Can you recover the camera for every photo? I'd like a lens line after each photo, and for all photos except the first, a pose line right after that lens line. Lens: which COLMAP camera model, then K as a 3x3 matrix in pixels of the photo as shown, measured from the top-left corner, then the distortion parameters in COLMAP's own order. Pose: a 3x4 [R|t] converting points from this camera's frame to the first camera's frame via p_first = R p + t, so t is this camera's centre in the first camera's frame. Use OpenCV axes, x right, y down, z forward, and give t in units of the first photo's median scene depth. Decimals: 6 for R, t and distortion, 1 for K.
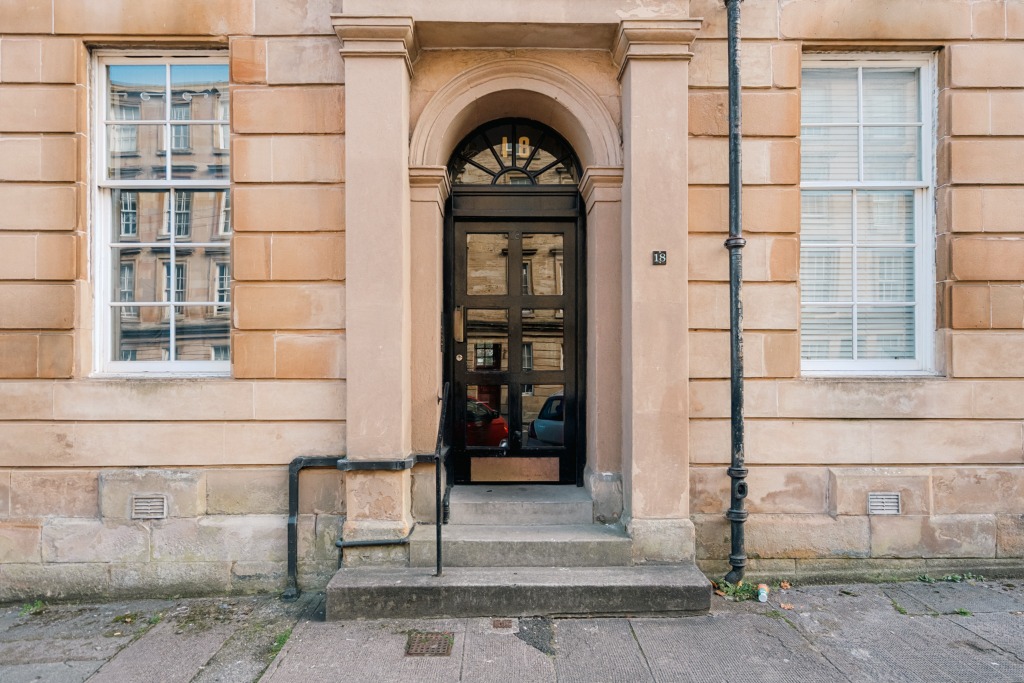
lens RADIAL K [[560.1, 0, 511.9], [0, 560.1, 344.5], [0, 0, 1]] dist [0.001535, -0.000045]
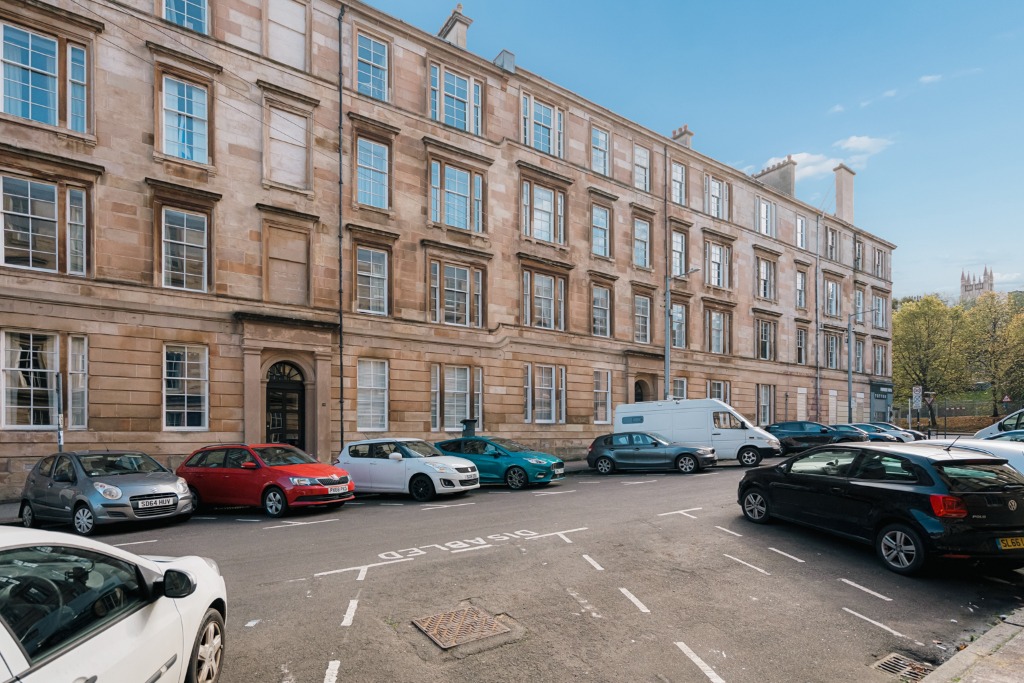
lens RADIAL K [[504.5, 0, 508.8], [0, 504.5, 431.9], [0, 0, 1]] dist [0.000306, -0.000006]
pose [[0.839323, 0.002363, 0.543629, -0.655922], [-0.004070, 0.999990, 0.001937, 0.049539], [-0.543618, -0.003838, 0.839324, -3.041850]]
